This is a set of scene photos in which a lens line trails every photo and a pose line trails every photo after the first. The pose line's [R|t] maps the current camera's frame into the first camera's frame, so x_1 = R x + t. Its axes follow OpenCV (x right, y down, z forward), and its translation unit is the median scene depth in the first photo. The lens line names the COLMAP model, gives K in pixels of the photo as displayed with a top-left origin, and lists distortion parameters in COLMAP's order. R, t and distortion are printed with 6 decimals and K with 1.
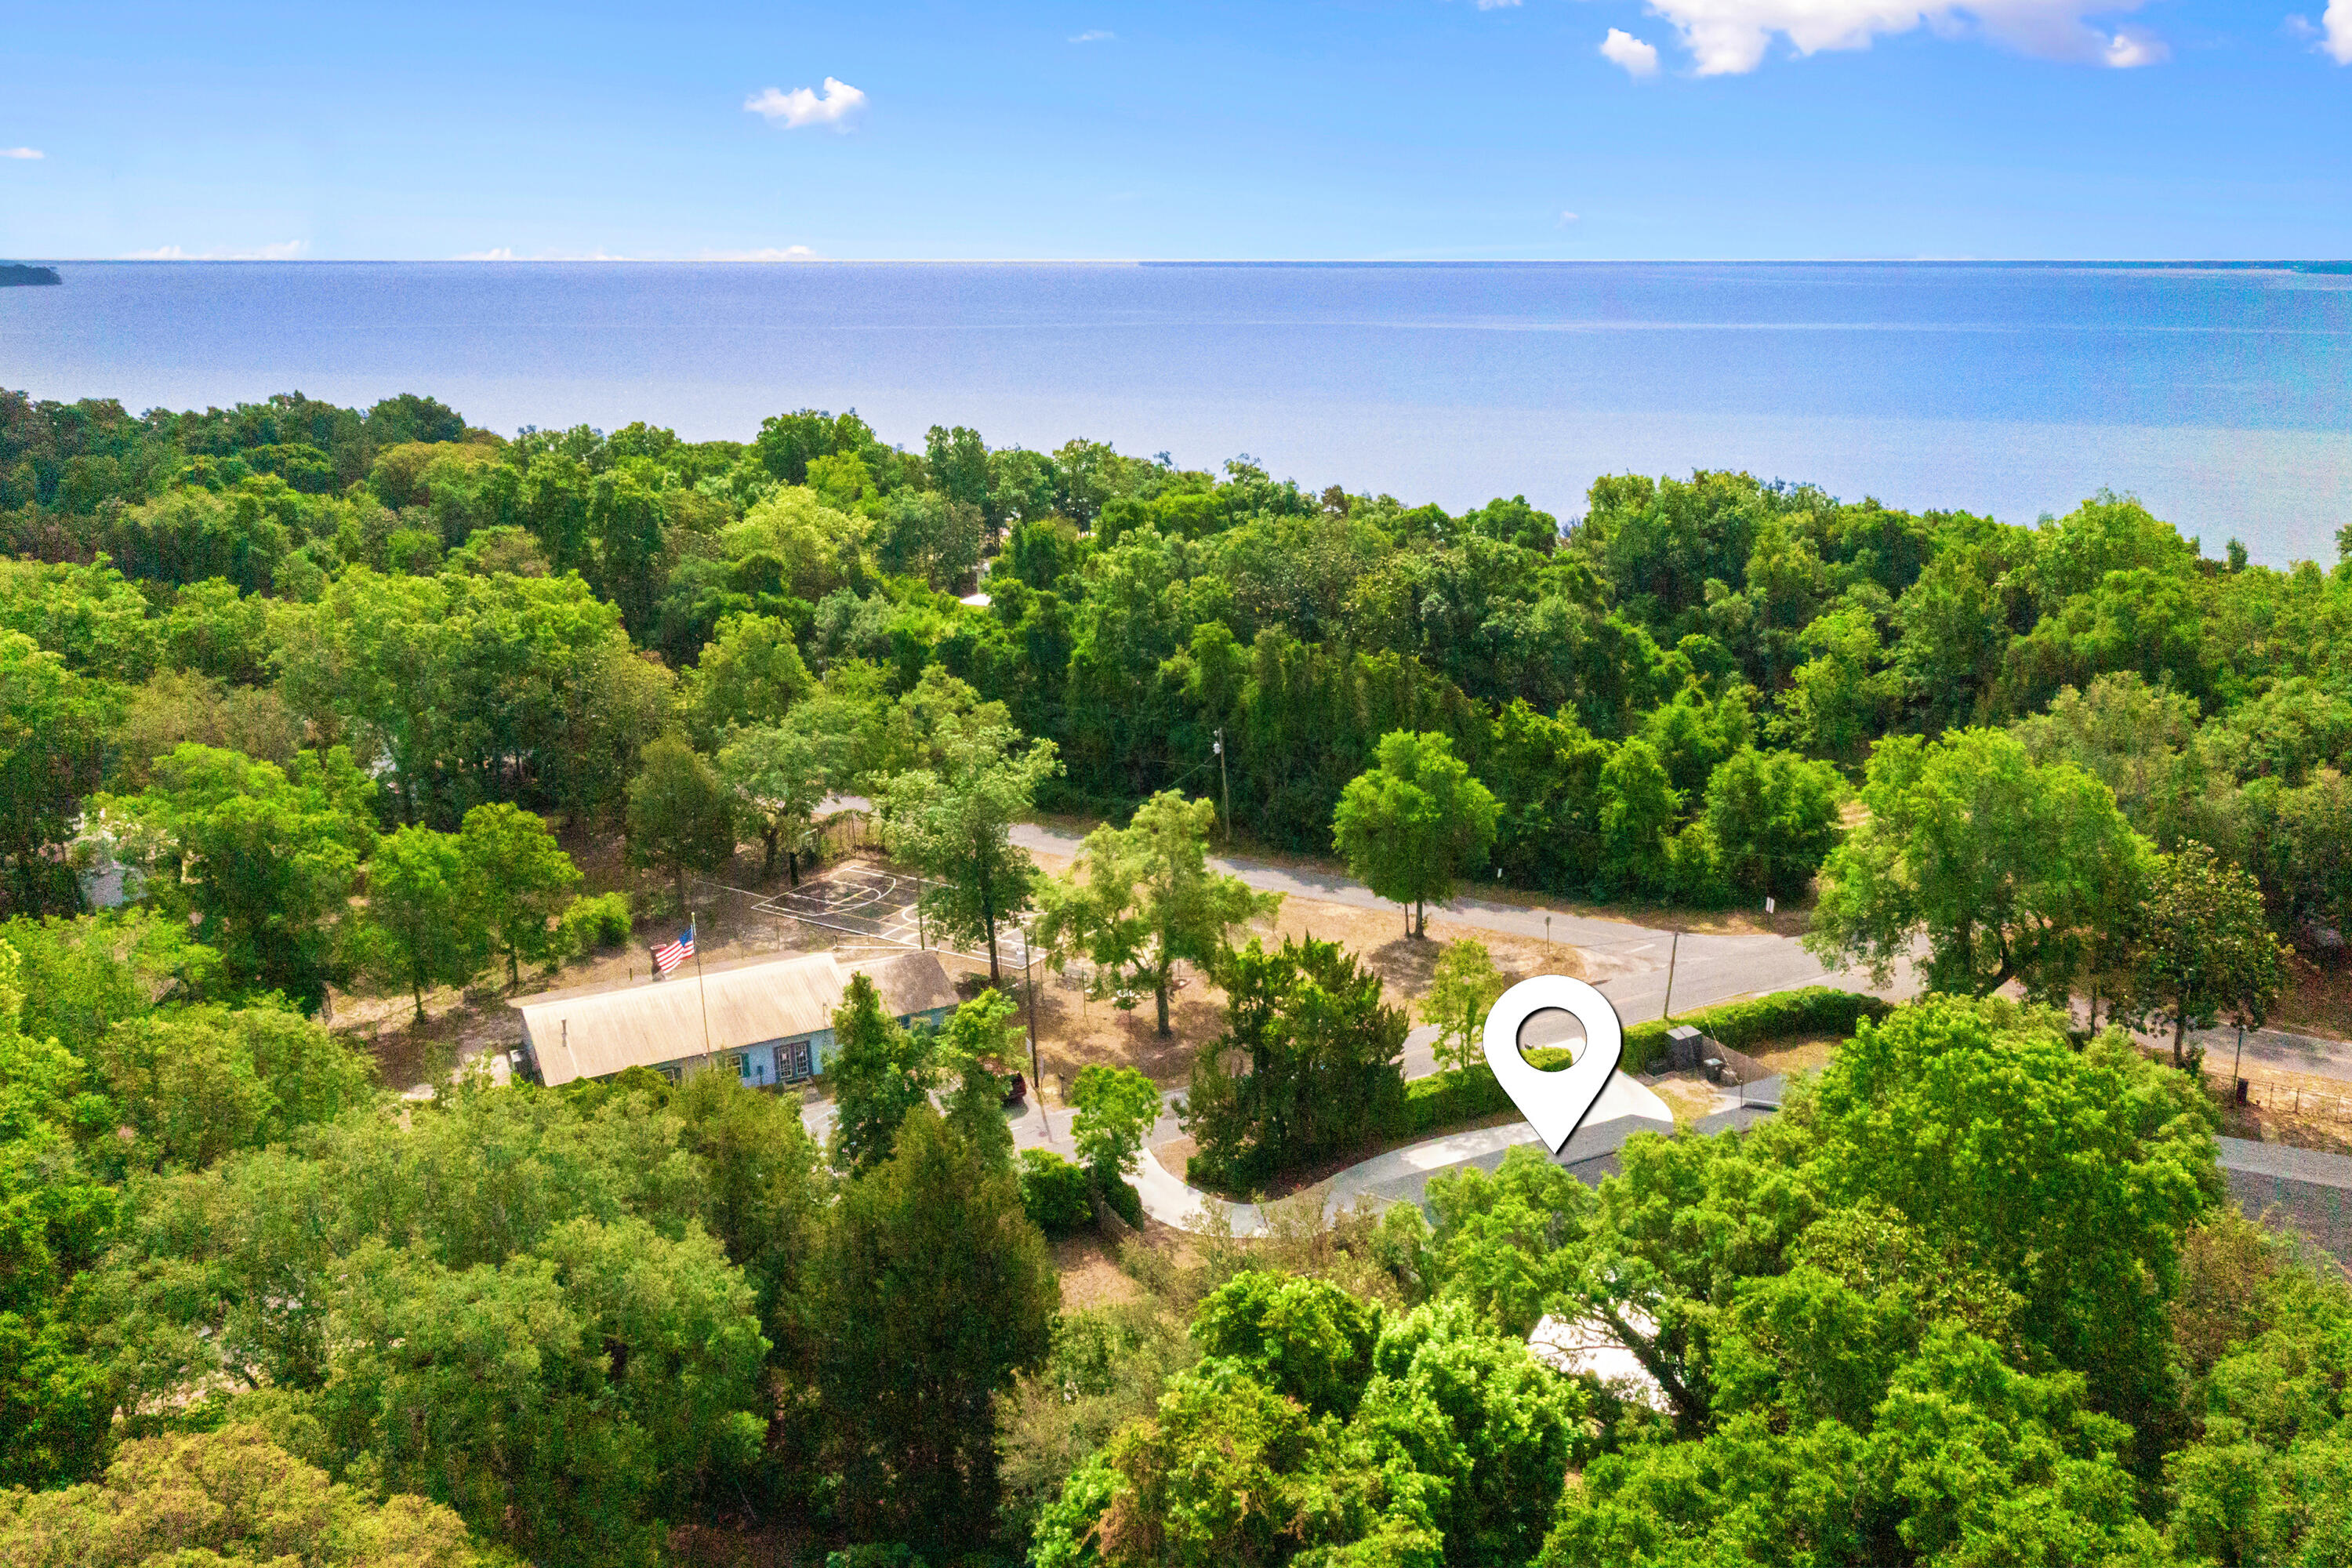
lens RADIAL K [[1897.0, 0, 1175.3], [0, 1897.0, 784.7], [0, 0, 1]] dist [0.003067, 0.001580]
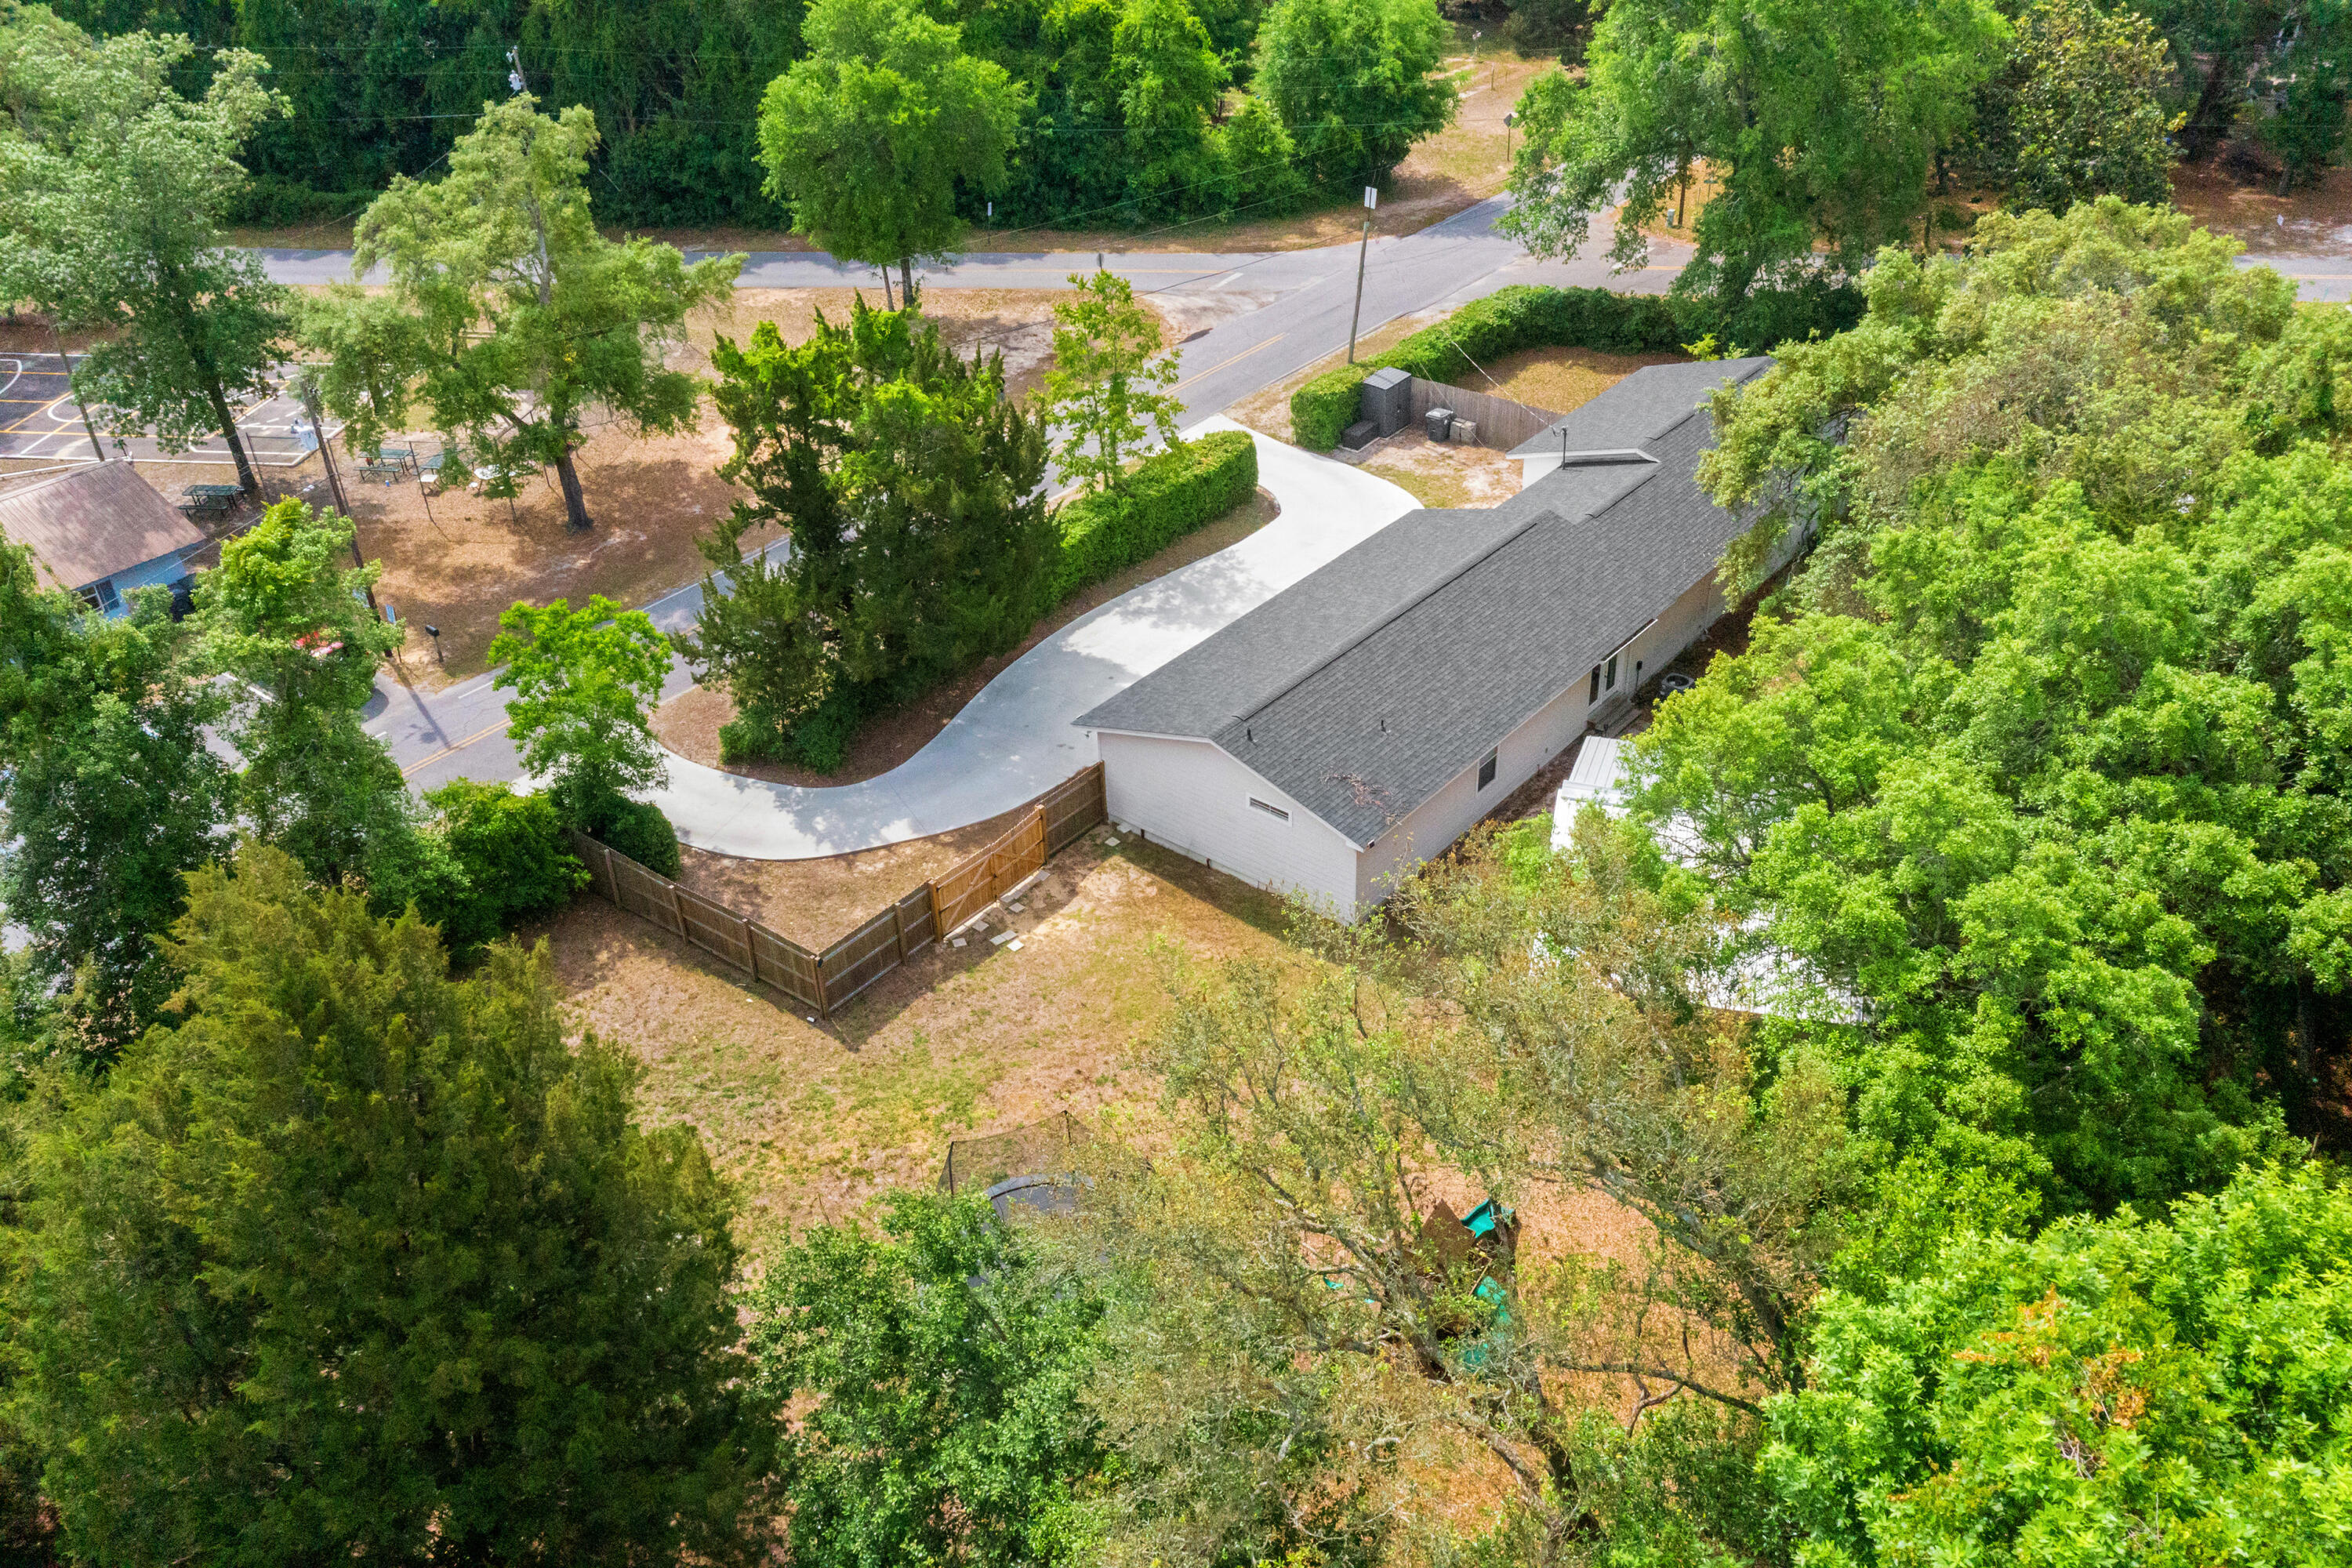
lens RADIAL K [[1897.0, 0, 1173.8], [0, 1897.0, 705.0], [0, 0, 1]] dist [0.003067, 0.001580]
pose [[0.914503, -0.219803, 0.339664, -0.051679], [0.125302, 0.952143, 0.278790, 0.040386], [-0.384687, -0.212394, 0.898279, 0.367298]]
